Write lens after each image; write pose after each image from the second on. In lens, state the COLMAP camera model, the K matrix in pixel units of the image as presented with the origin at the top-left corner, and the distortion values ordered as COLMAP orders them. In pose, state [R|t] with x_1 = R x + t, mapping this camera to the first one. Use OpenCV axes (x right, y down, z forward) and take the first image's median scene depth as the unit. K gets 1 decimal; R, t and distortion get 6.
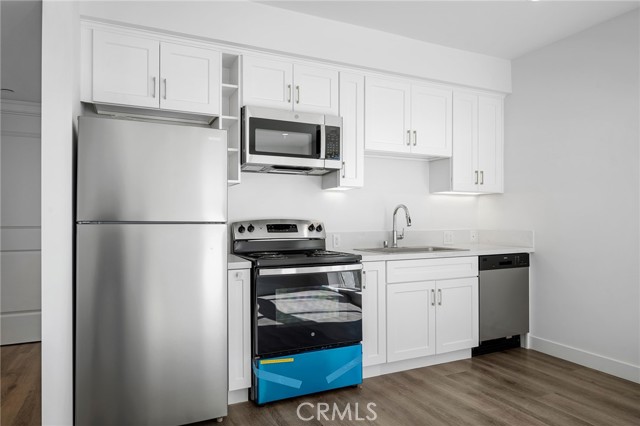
lens RADIAL K [[418.5, 0, 322.6], [0, 418.5, 220.7], [0, 0, 1]] dist [0.004099, 0.000522]
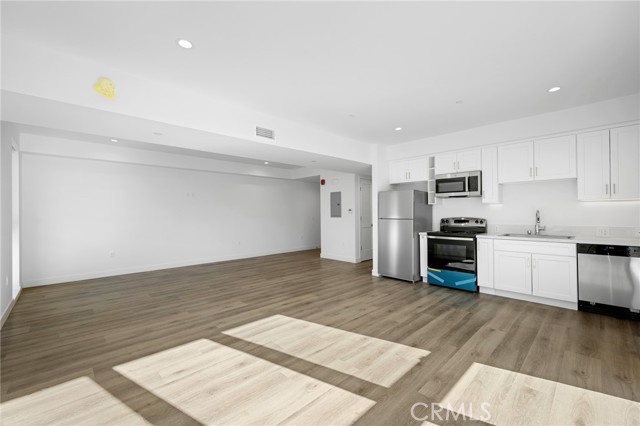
lens RADIAL K [[266.7, 0, 320.0], [0, 266.7, 213.0], [0, 0, 1]] dist [0.000100, 0.000021]
pose [[0.308780, 0.001196, -0.951133, 1.107598], [0.010189, 0.999938, 0.004565, -0.044684], [0.951079, -0.011100, 0.308748, -0.209835]]
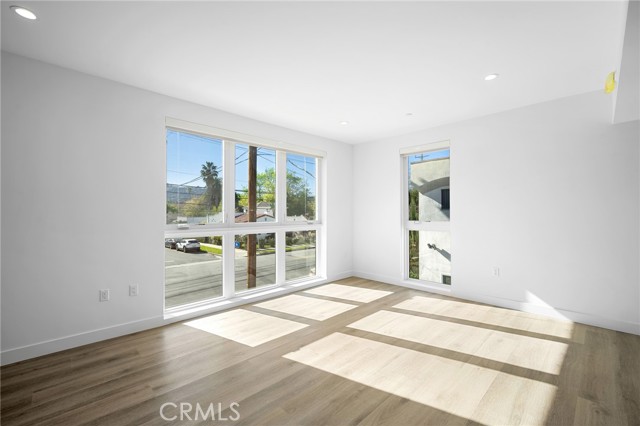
lens RADIAL K [[273.5, 0, 320.0], [0, 273.5, 213.0], [0, 0, 1]] dist [0.011946, 0.000105]
pose [[-0.311860, 0.001592, 0.950127, -0.308823], [0.000820, 0.999999, -0.001406, -0.041147], [-0.950128, 0.000341, -0.311861, 0.472352]]
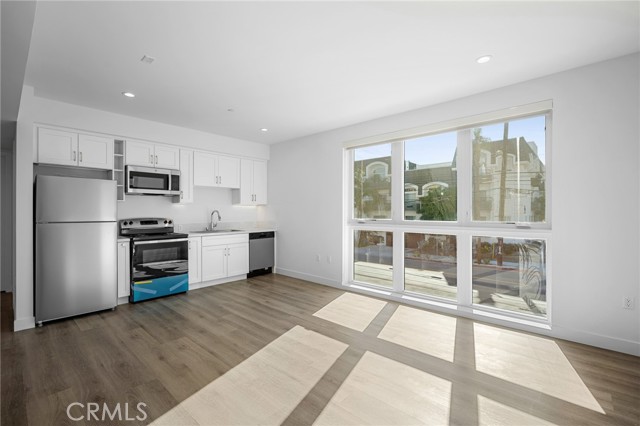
lens RADIAL K [[283.5, 0, 320.0], [0, 283.5, 213.0], [0, 0, 1]] dist [-0.002640, -0.000538]
pose [[0.926899, -0.001182, 0.375308, 0.165715], [-0.001266, 0.999980, 0.006274, -0.039807], [-0.375308, -0.006290, 0.926879, -0.634113]]
